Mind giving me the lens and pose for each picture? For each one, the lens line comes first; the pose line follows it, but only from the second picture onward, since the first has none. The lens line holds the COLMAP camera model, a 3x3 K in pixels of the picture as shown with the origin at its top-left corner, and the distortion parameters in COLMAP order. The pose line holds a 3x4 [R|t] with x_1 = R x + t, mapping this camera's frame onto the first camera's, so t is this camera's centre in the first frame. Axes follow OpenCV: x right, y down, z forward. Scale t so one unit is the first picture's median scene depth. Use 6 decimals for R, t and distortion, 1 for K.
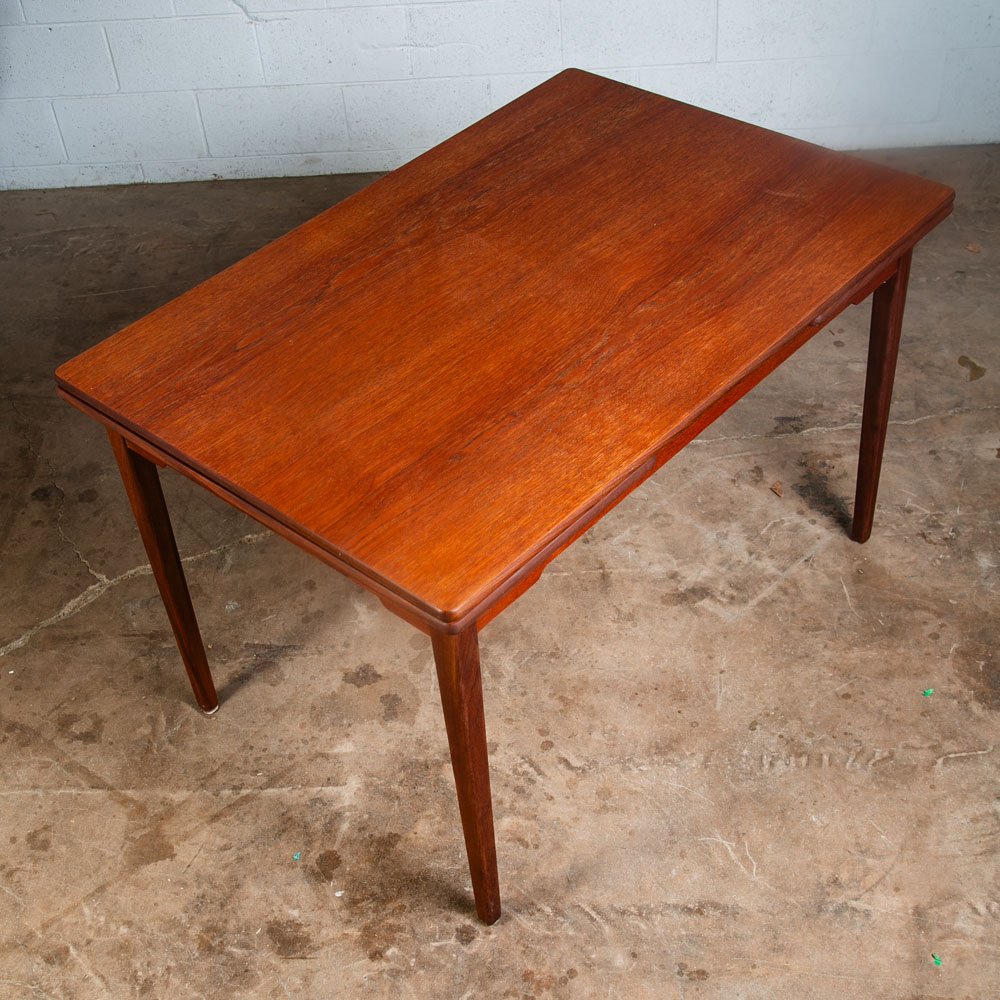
lens RADIAL K [[1476.6, 0, 497.9], [0, 1476.6, 563.9], [0, 0, 1]] dist [-0.004326, 0.000000]
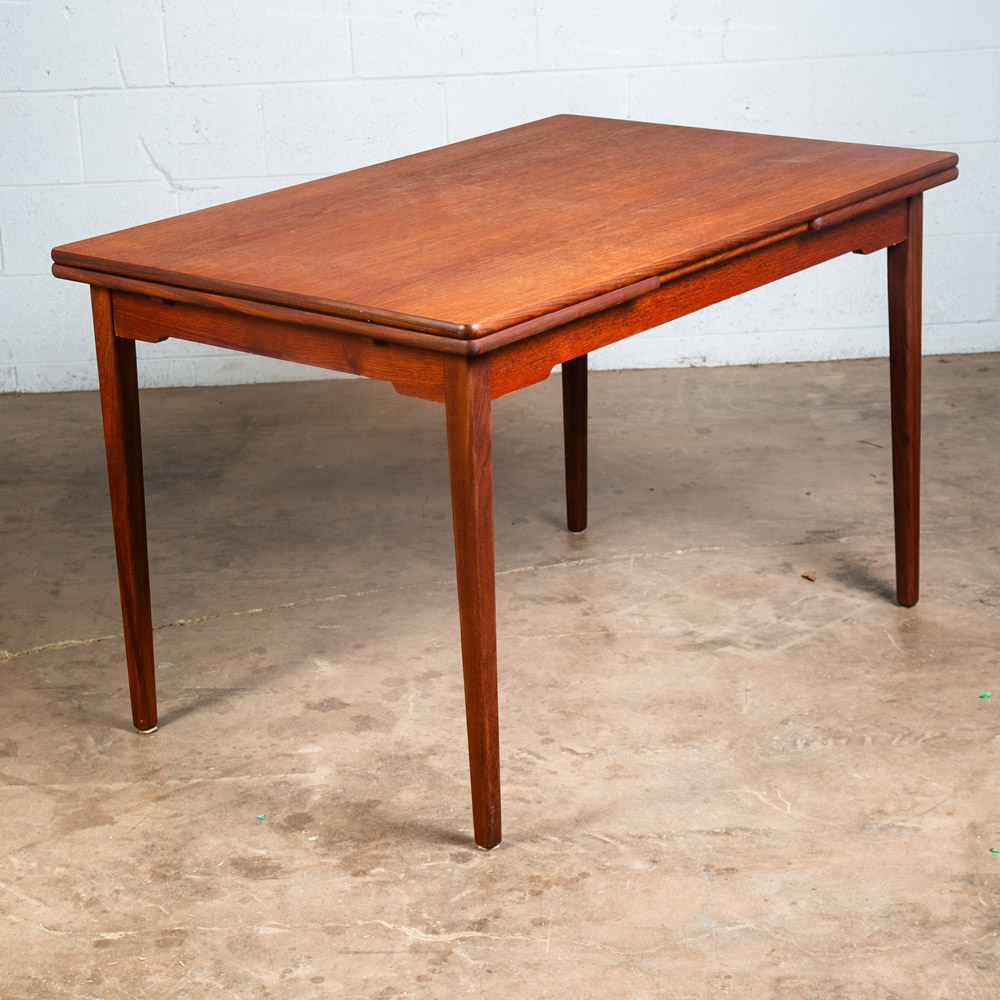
lens RADIAL K [[2682.8, 0, 484.3], [0, 2682.8, 469.6], [0, 0, 1]] dist [0.199839, 0.000000]
pose [[0.999311, 0.015987, 0.033492, -0.054456], [0.000101, 0.901285, -0.433226, 0.611870], [-0.037112, 0.432931, 0.900663, -0.446816]]
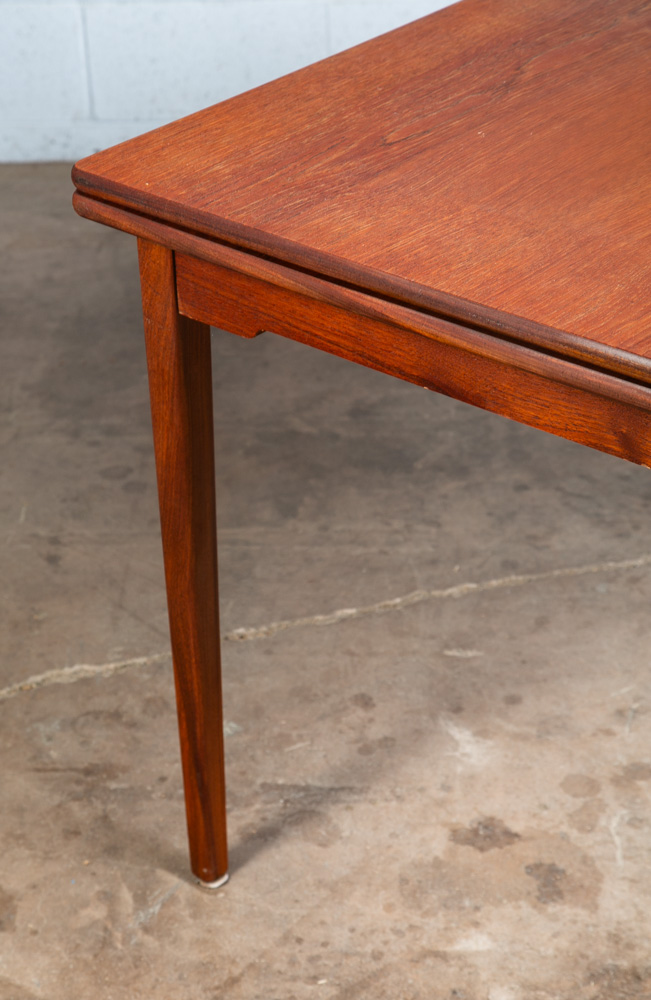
lens RADIAL K [[2500.3, 0, 286.4], [0, 2500.3, 523.6], [0, 0, 1]] dist [0.408251, 0.000000]
pose [[0.999563, 0.029515, 0.001543, -0.167319], [-0.028312, 0.971185, -0.236641, 0.184380], [-0.008483, 0.236494, 0.971596, 0.056900]]
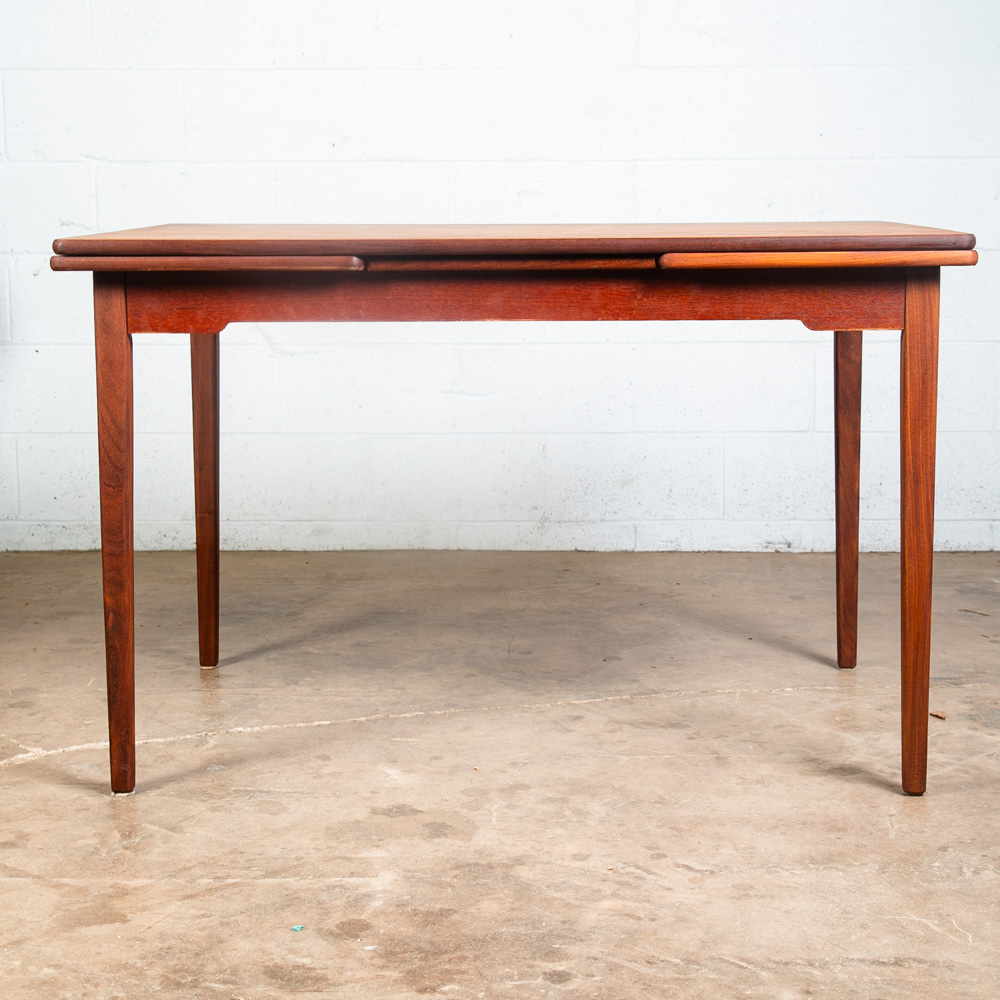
lens RADIAL K [[2049.6, 0, 506.1], [0, 2049.6, 443.5], [0, 0, 1]] dist [0.103084, 0.000000]
pose [[0.997846, 0.064384, 0.012590, -0.061262], [-0.045091, 0.812488, -0.581232, 0.505220], [-0.047651, 0.579412, 0.813640, 0.066465]]
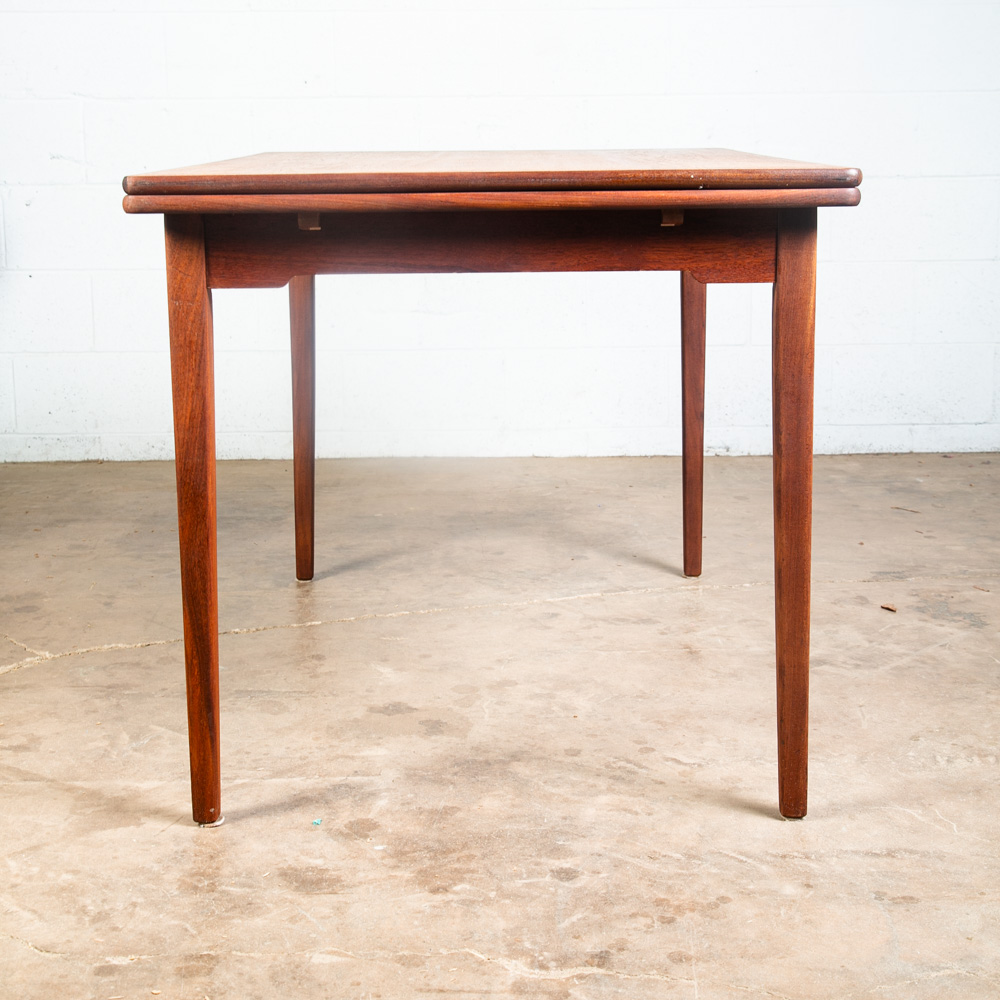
lens RADIAL K [[1790.3, 0, 499.4], [0, 1790.3, 405.8], [0, 0, 1]] dist [0.088682, 0.000000]
pose [[0.997224, 0.054625, 0.050596, -0.090613], [-0.016878, 0.827685, -0.560939, 0.457088], [-0.072519, 0.558528, 0.826309, 0.137643]]
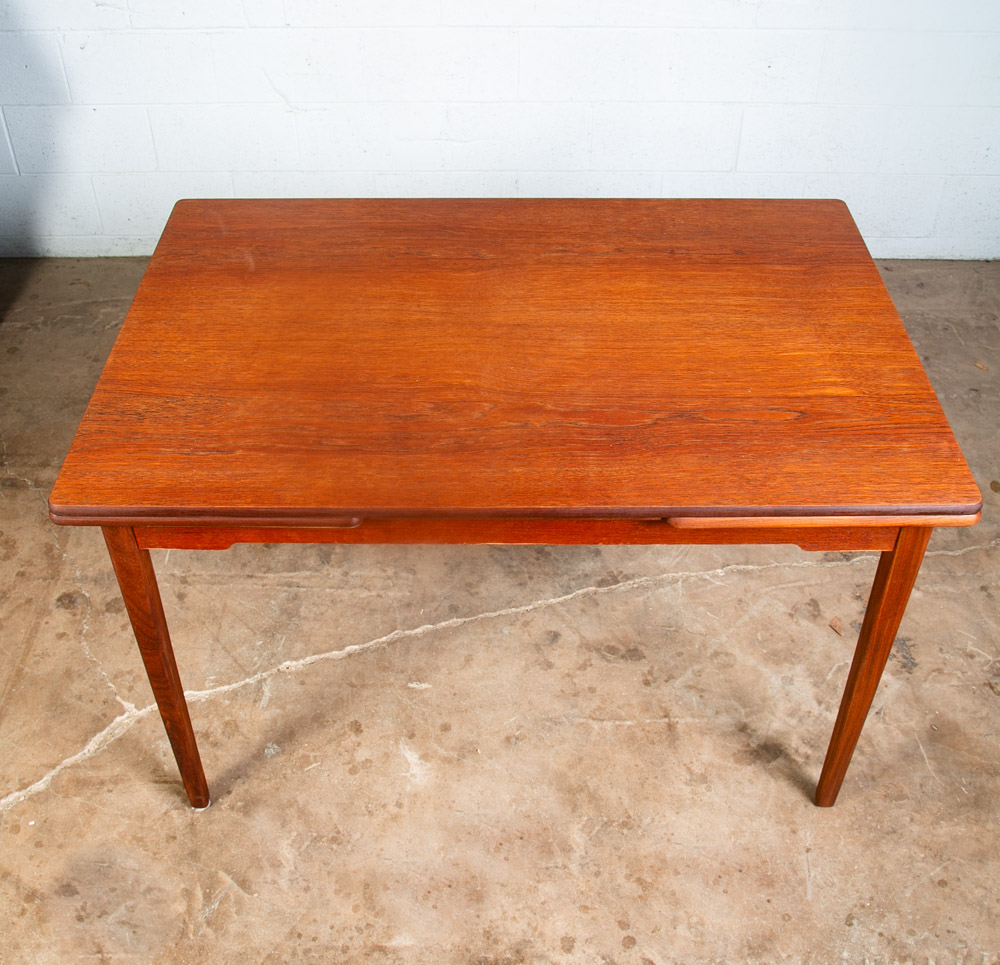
lens RADIAL K [[1181.9, 0, 494.4], [0, 1181.9, 471.7], [0, 0, 1]] dist [-0.087980, 0.000000]
pose [[0.997333, 0.033055, 0.065074, -0.097834], [-0.030898, 0.998948, -0.033887, -0.129709], [-0.066126, 0.031786, 0.997305, 0.260352]]
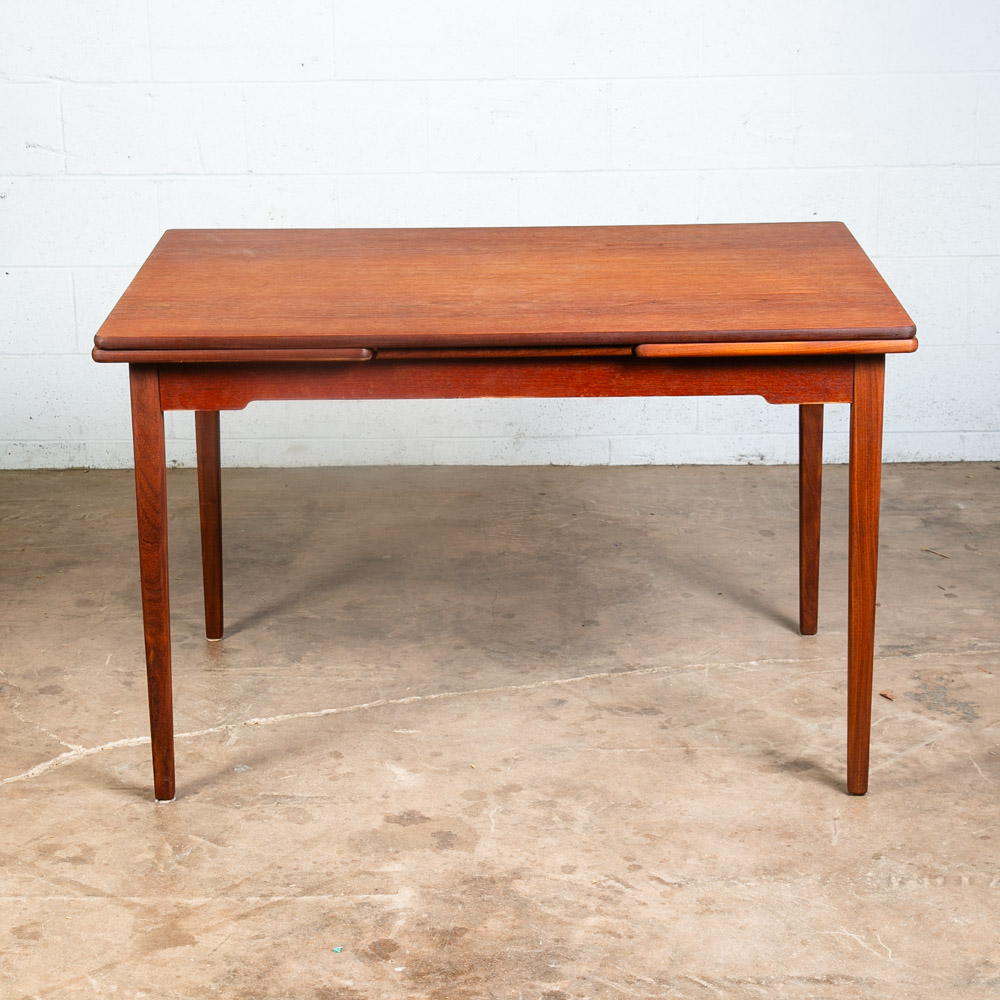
lens RADIAL K [[2474.5, 0, 475.5], [0, 2474.5, 487.5], [0, 0, 1]] dist [0.169927, 0.000000]
pose [[0.998198, 0.049283, 0.034221, -0.108490], [-0.029279, 0.897945, -0.439132, 0.514243], [-0.052370, 0.437339, 0.897770, -0.341550]]
